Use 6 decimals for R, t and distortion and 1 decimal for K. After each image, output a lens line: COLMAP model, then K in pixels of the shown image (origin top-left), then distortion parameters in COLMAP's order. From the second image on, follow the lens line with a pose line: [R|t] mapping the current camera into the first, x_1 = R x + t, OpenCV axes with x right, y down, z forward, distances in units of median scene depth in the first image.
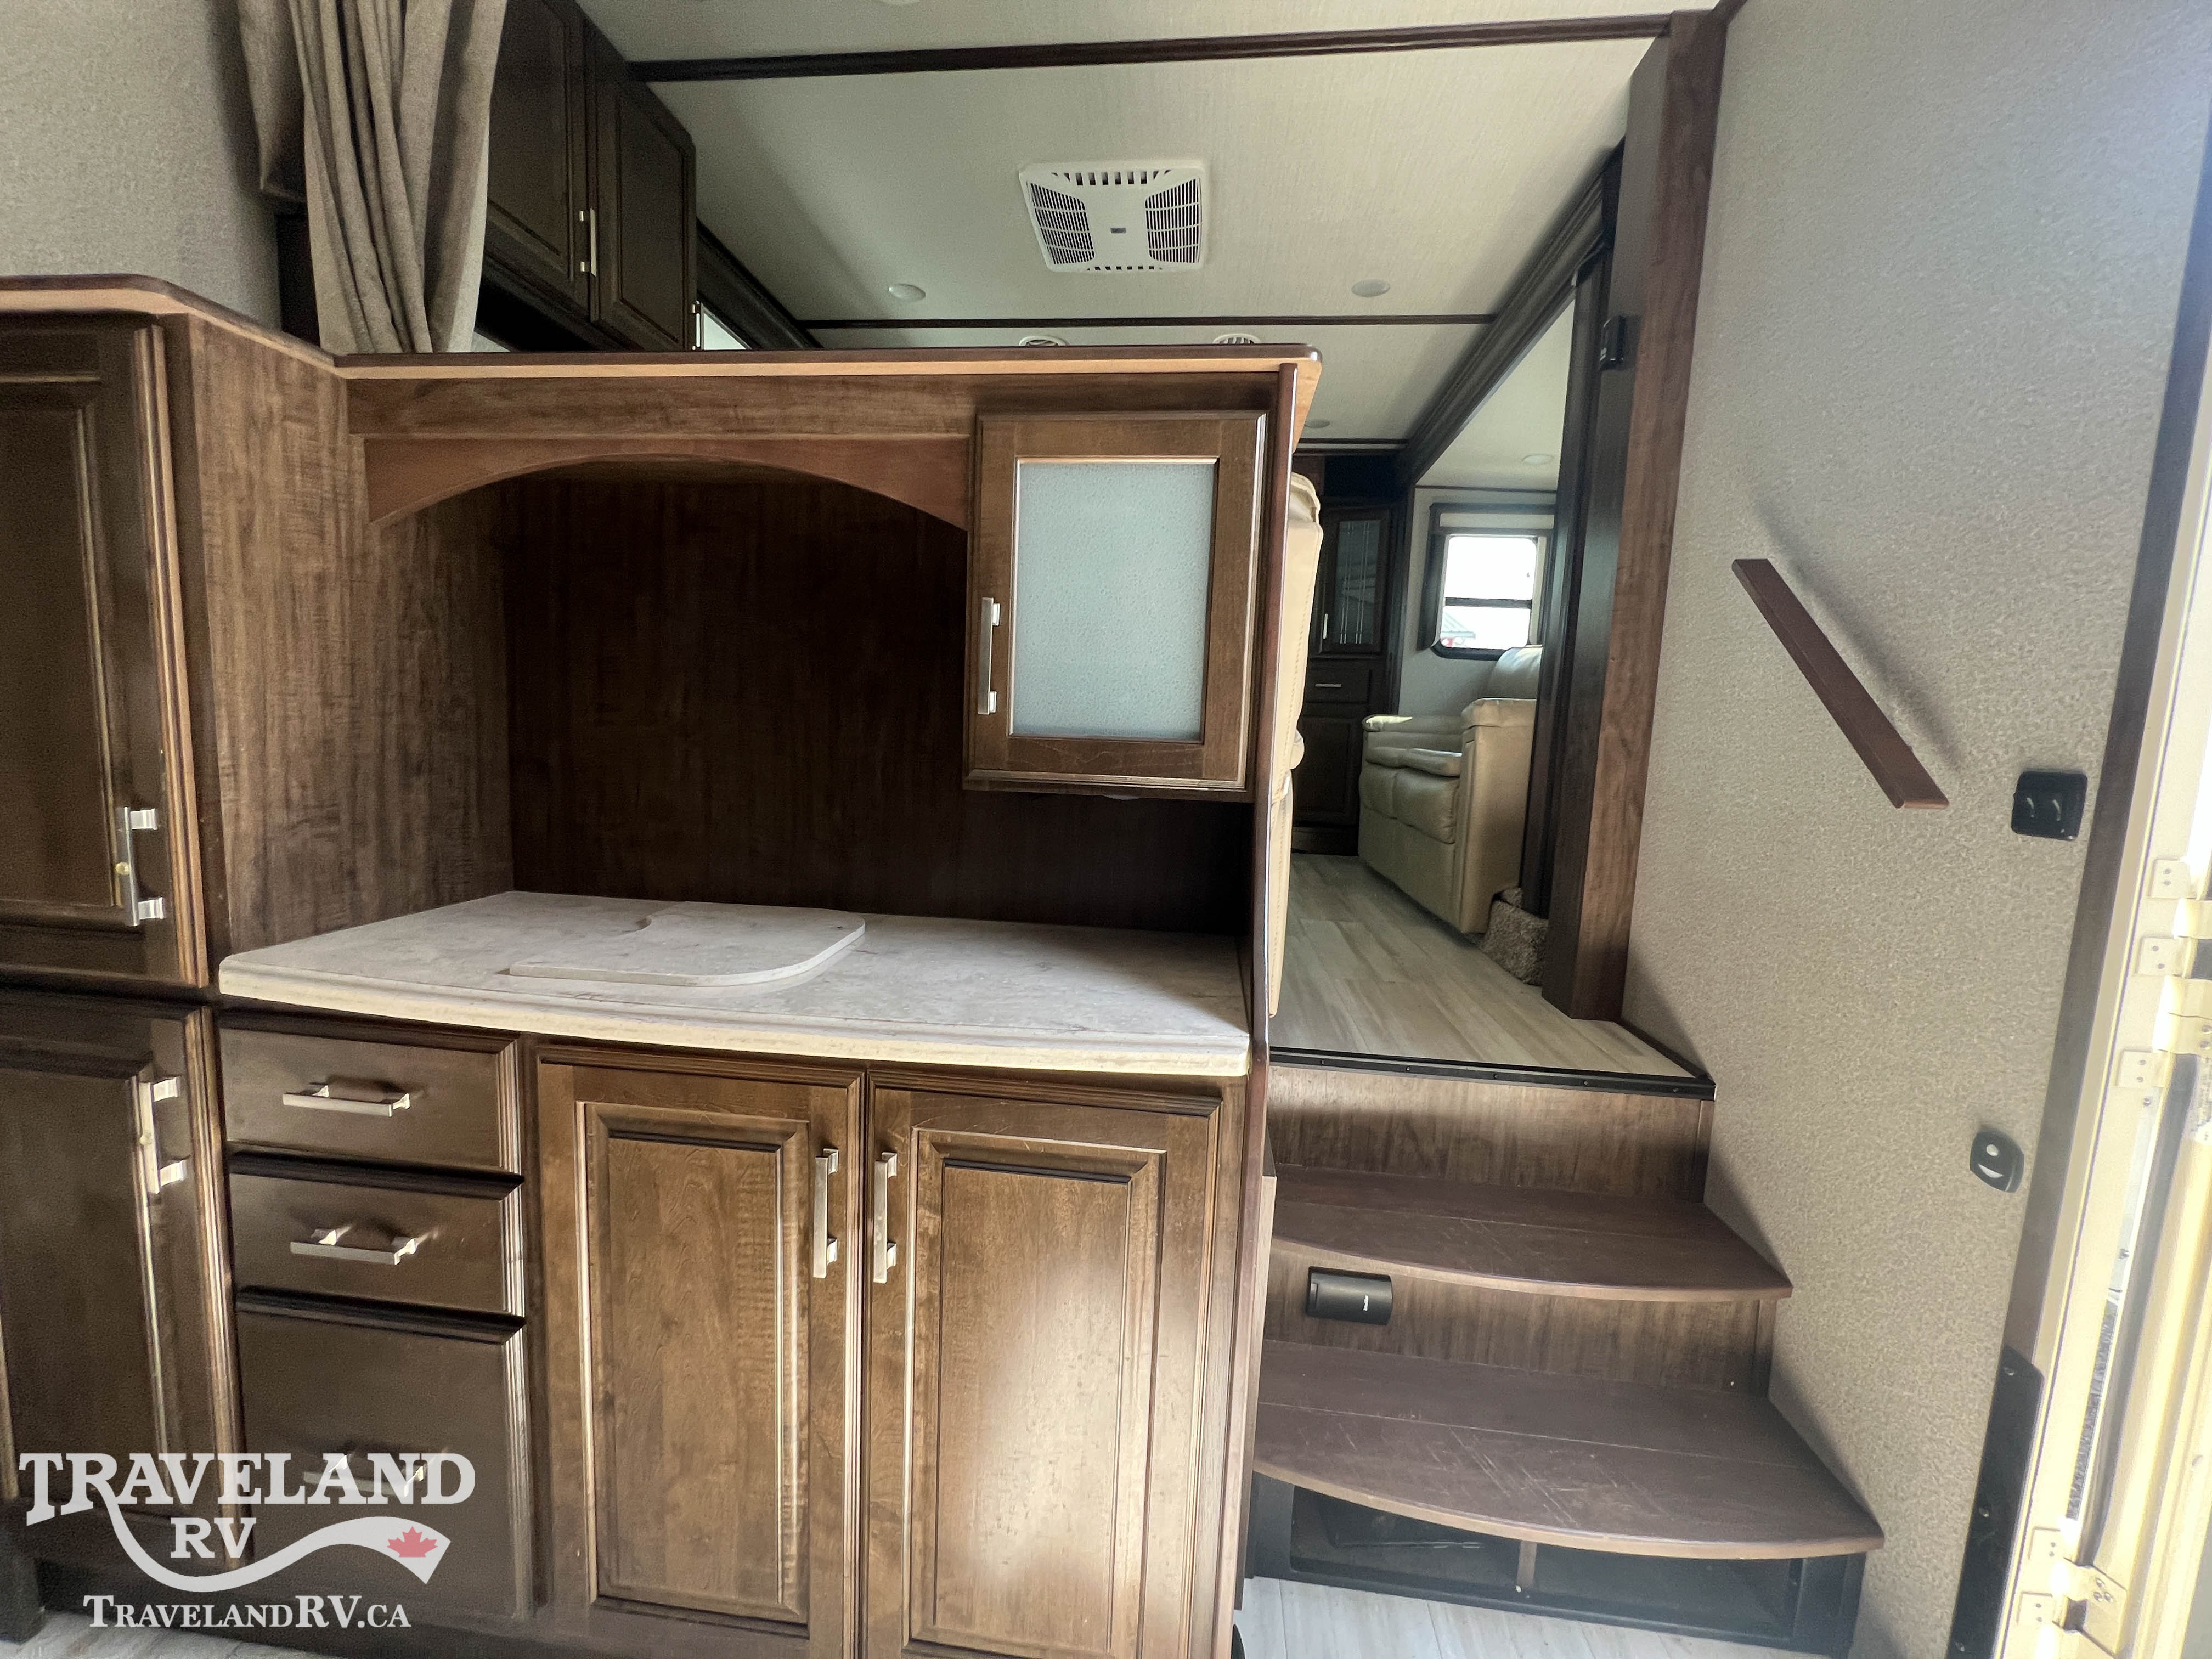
lens RADIAL K [[882.4, 0, 1108.0], [0, 882.4, 825.9], [0, 0, 1]] dist [-0.001293, -0.000023]
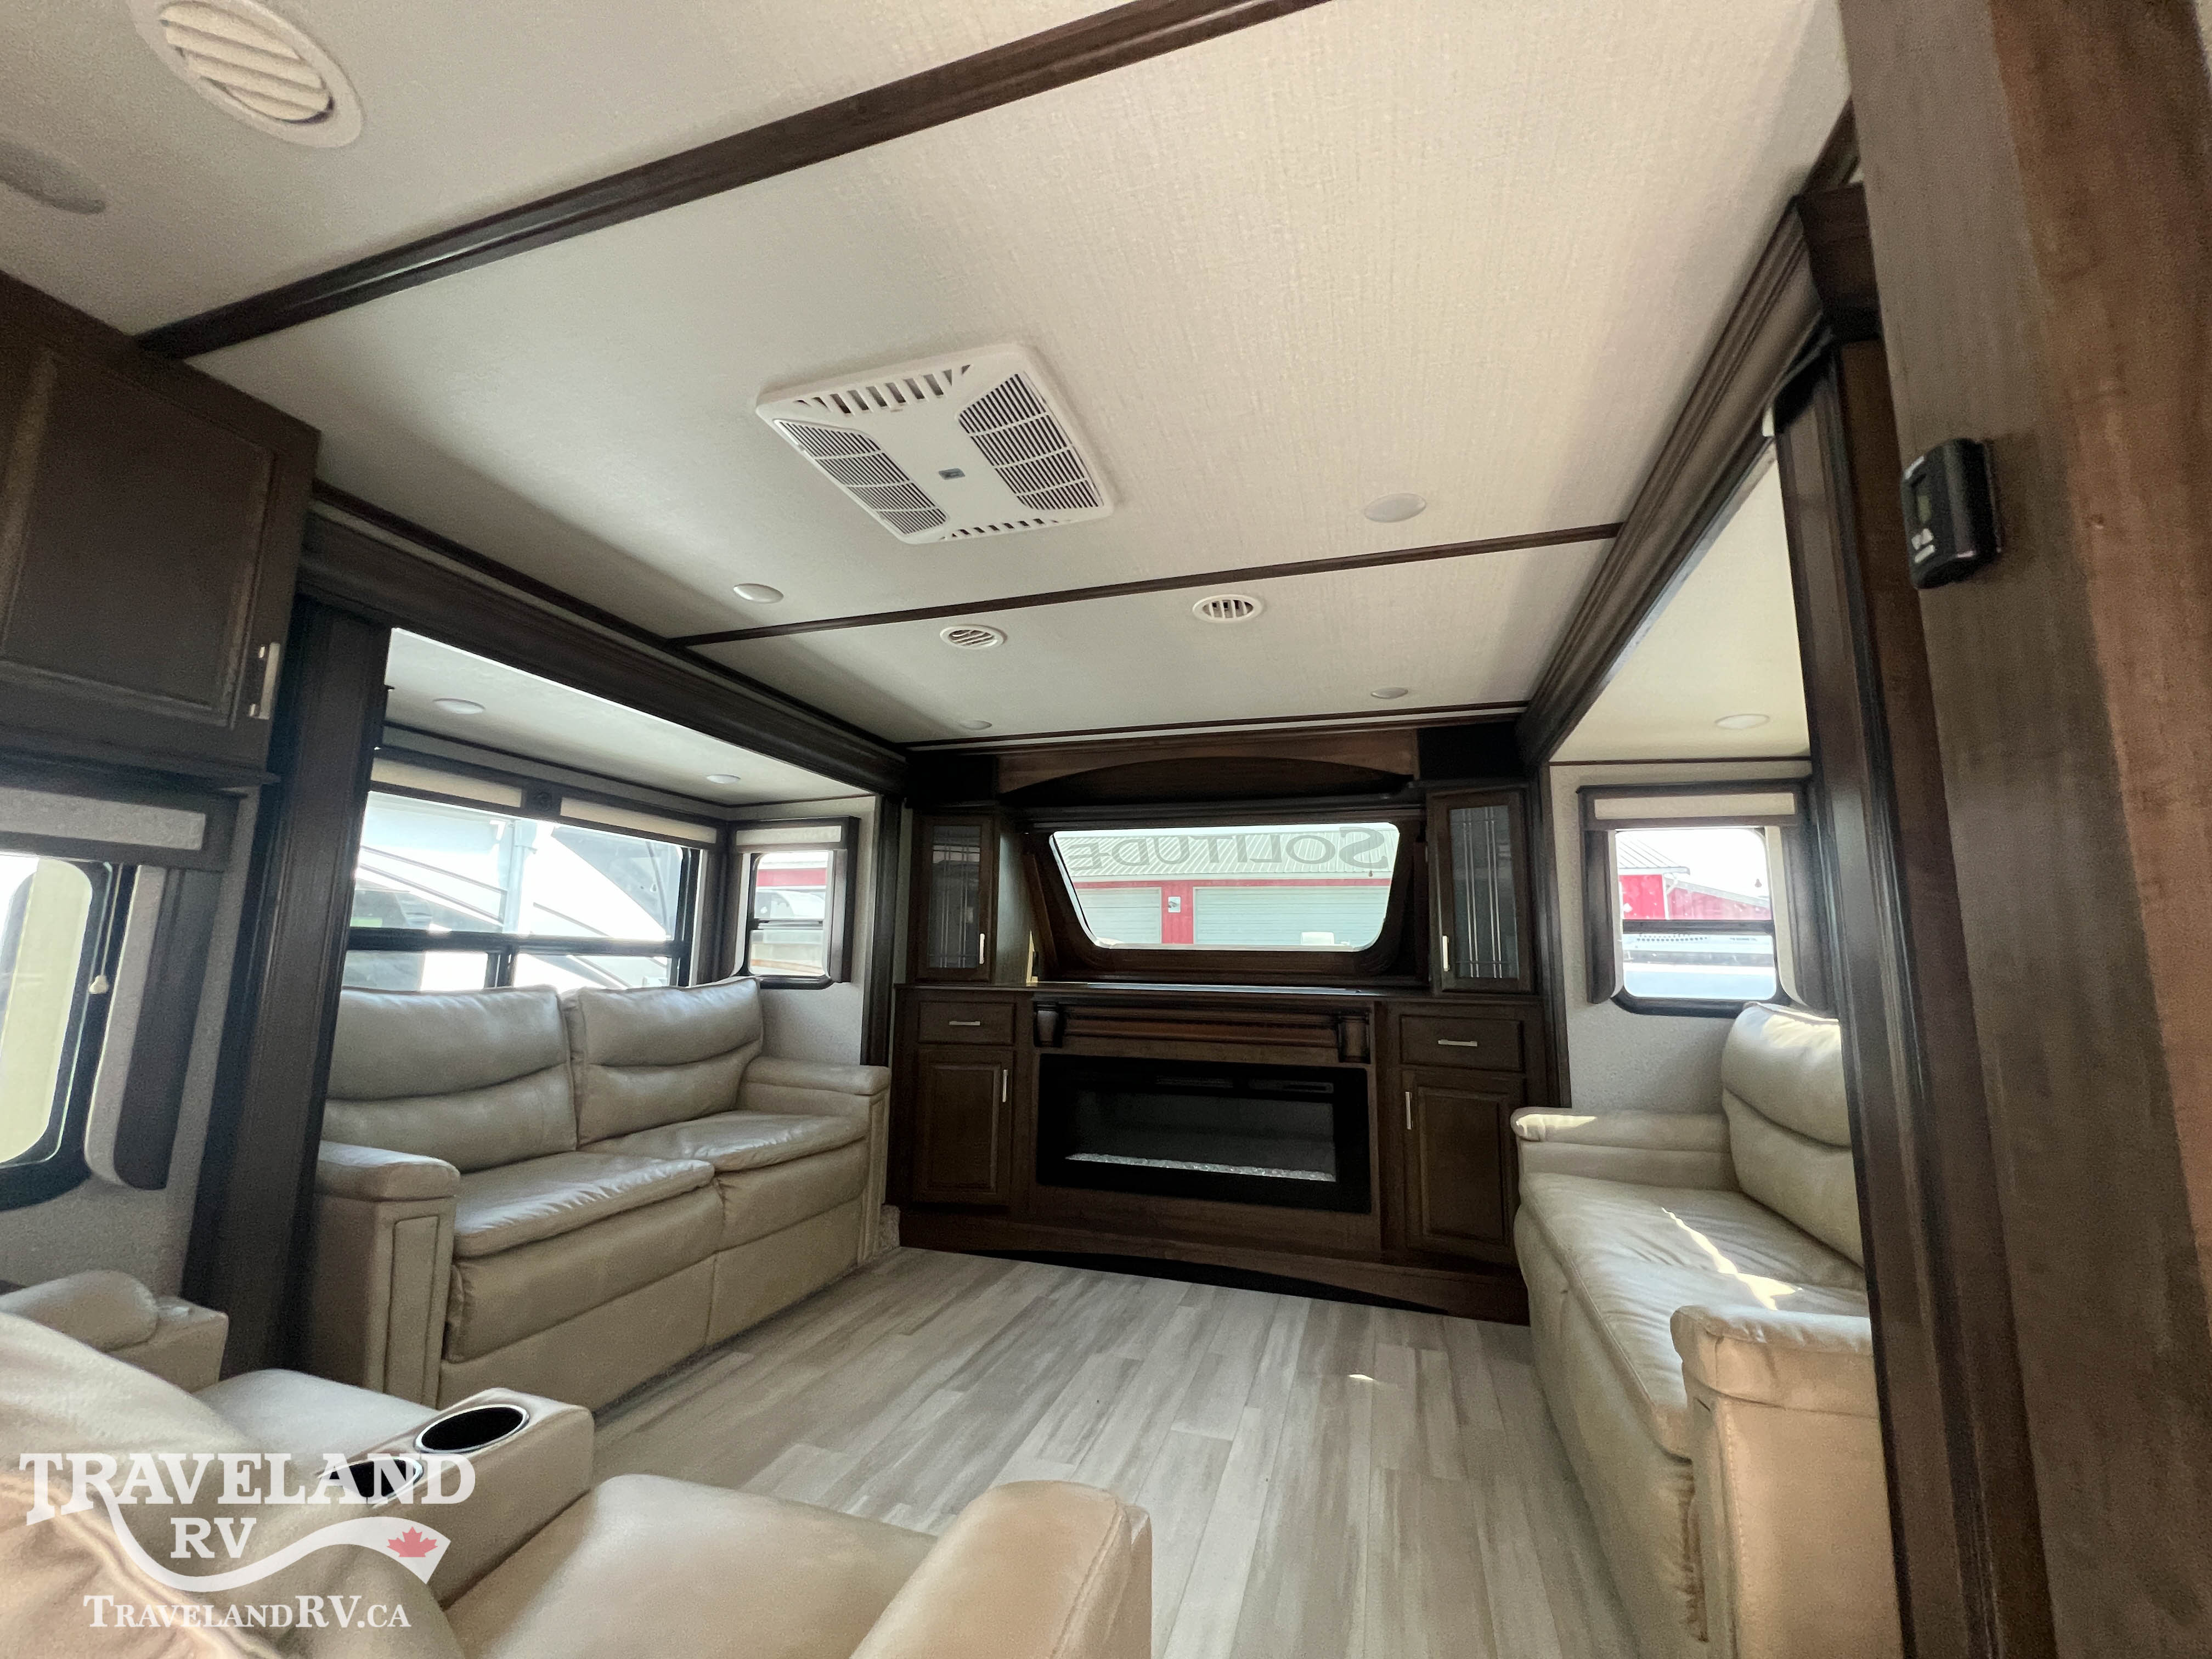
lens RADIAL K [[882.6, 0, 1107.2], [0, 882.6, 825.8], [0, 0, 1]] dist [-0.002017, 0.000133]
pose [[0.978955, -0.057940, -0.195677, 0.191084], [0.003999, 0.964113, -0.265463, -0.209432], [0.204036, 0.259094, 0.944055, 0.393829]]
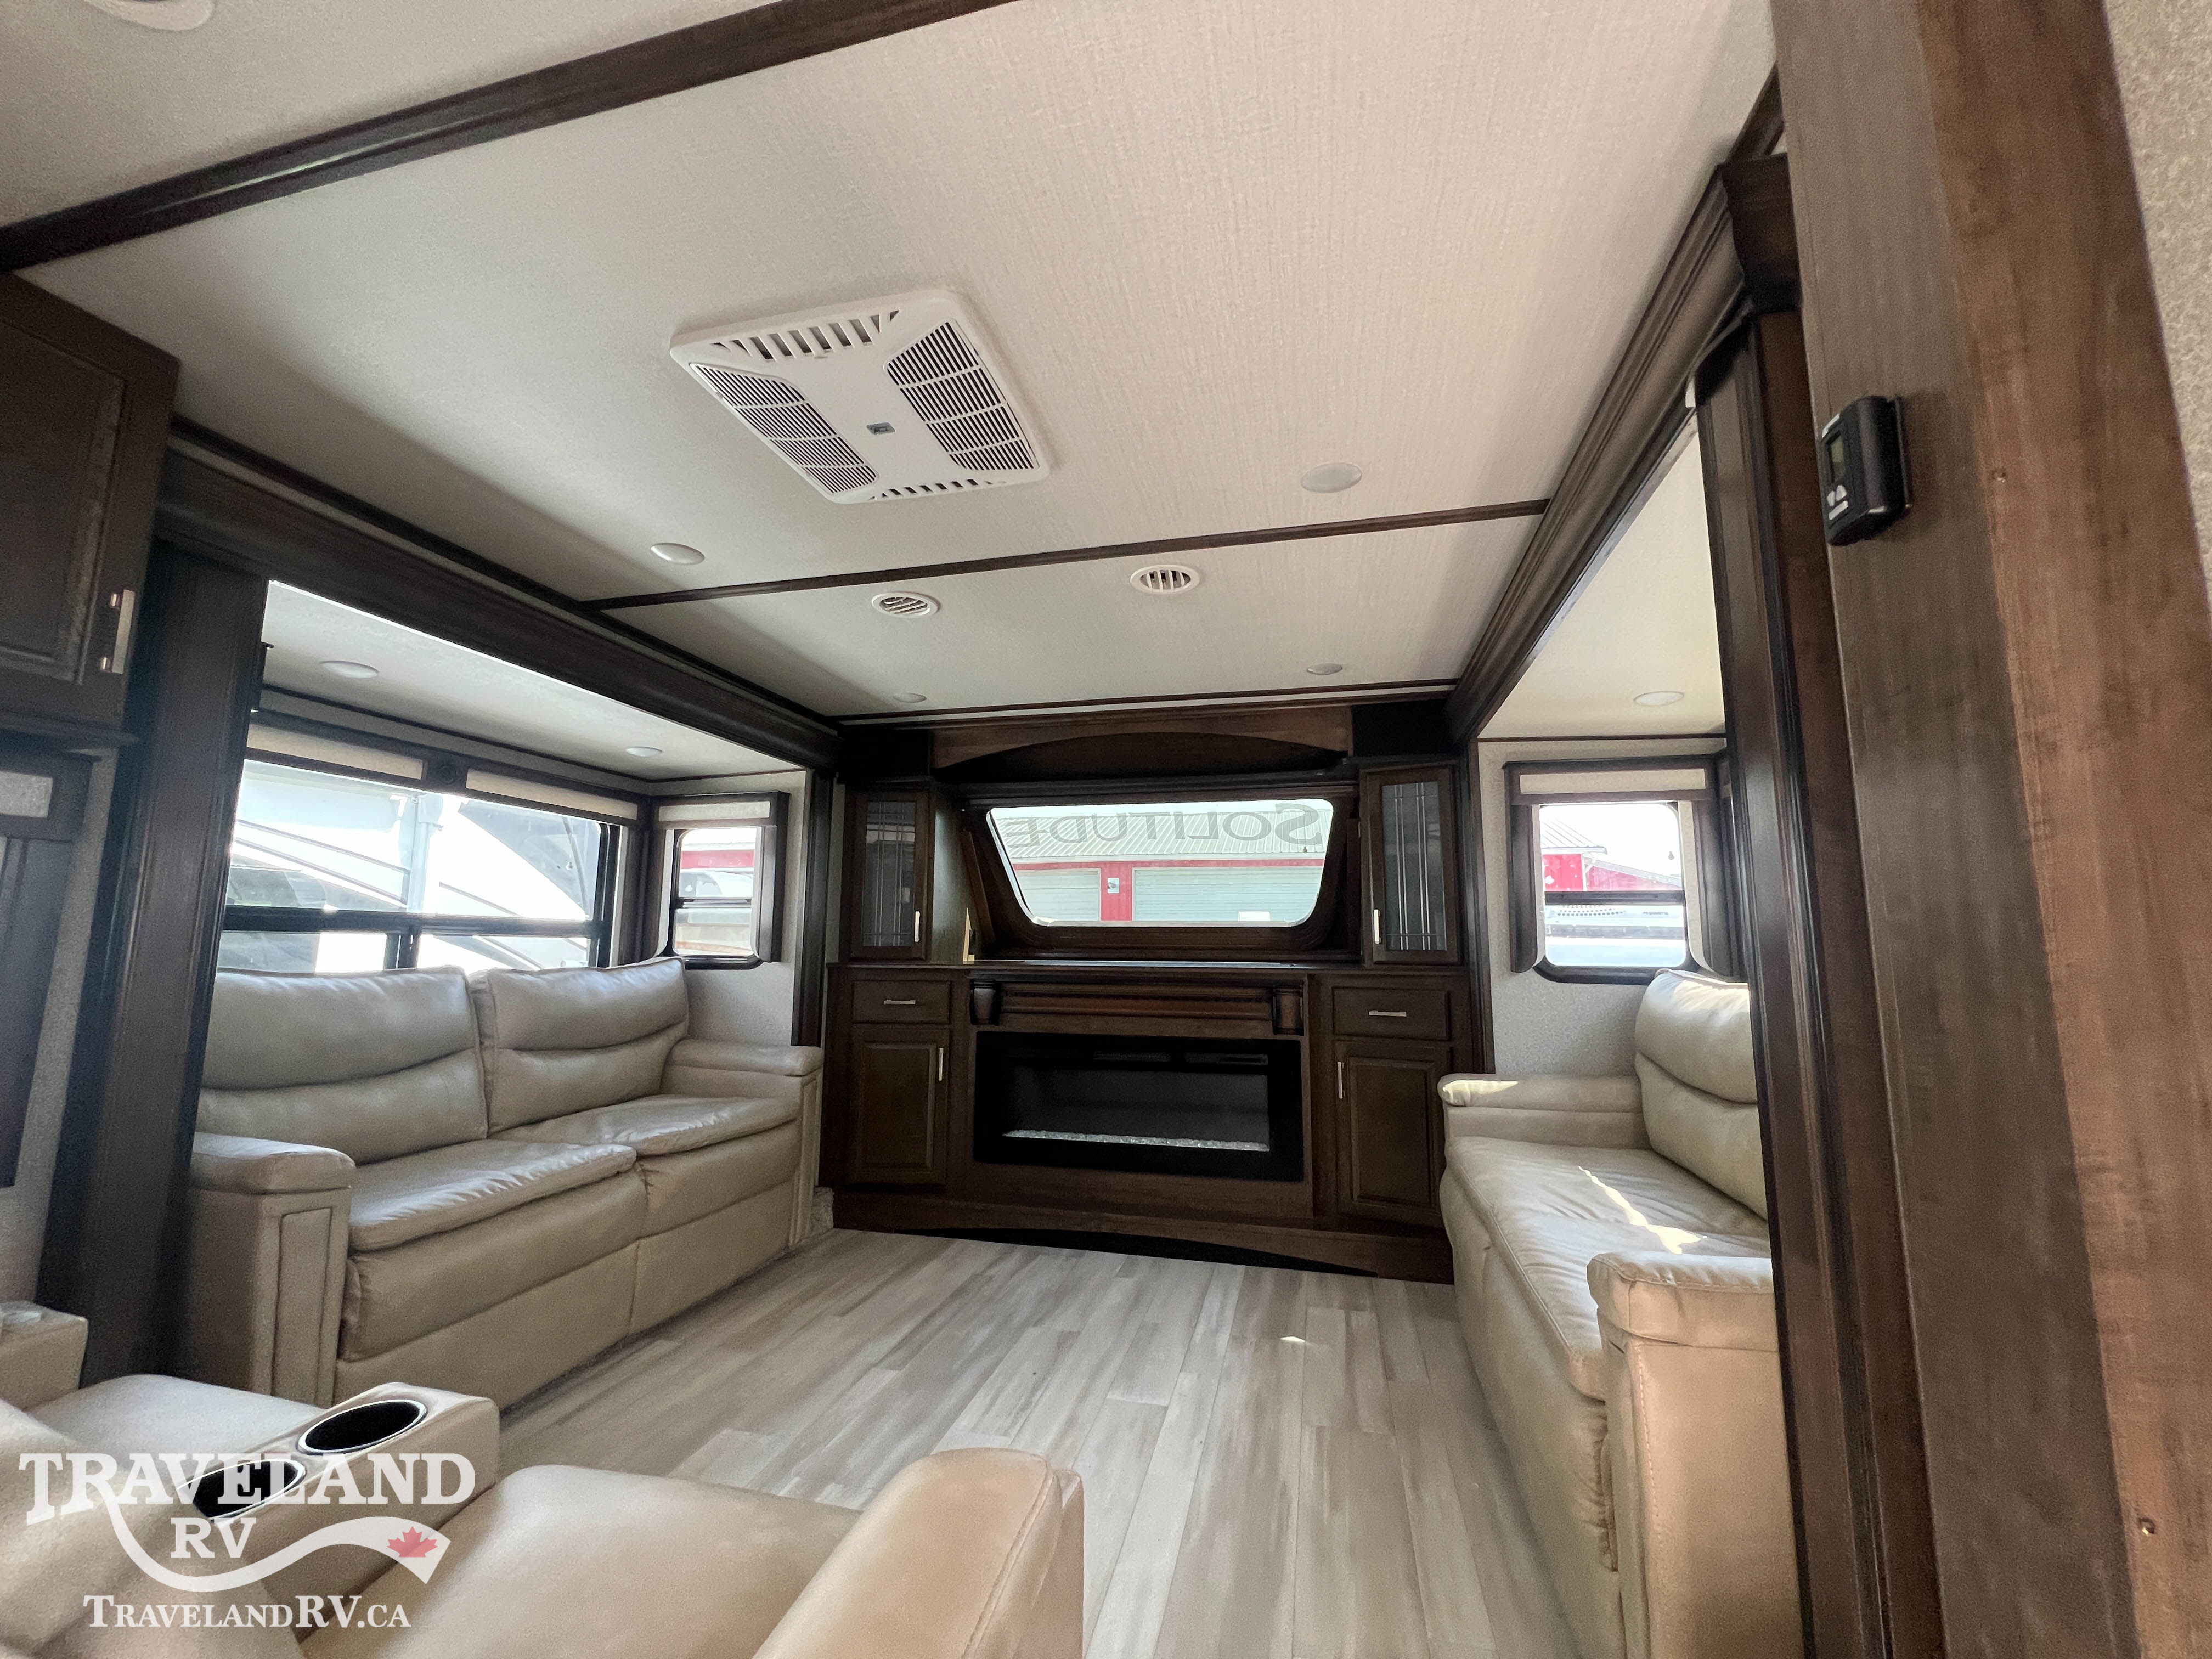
lens RADIAL K [[882.4, 0, 1108.0], [0, 882.4, 825.9], [0, 0, 1]] dist [-0.001293, -0.000023]
pose [[0.990262, -0.053451, -0.128550, 0.191822], [0.020554, 0.969374, -0.244728, -0.203369], [0.137694, 0.239703, 0.961032, 0.402971]]
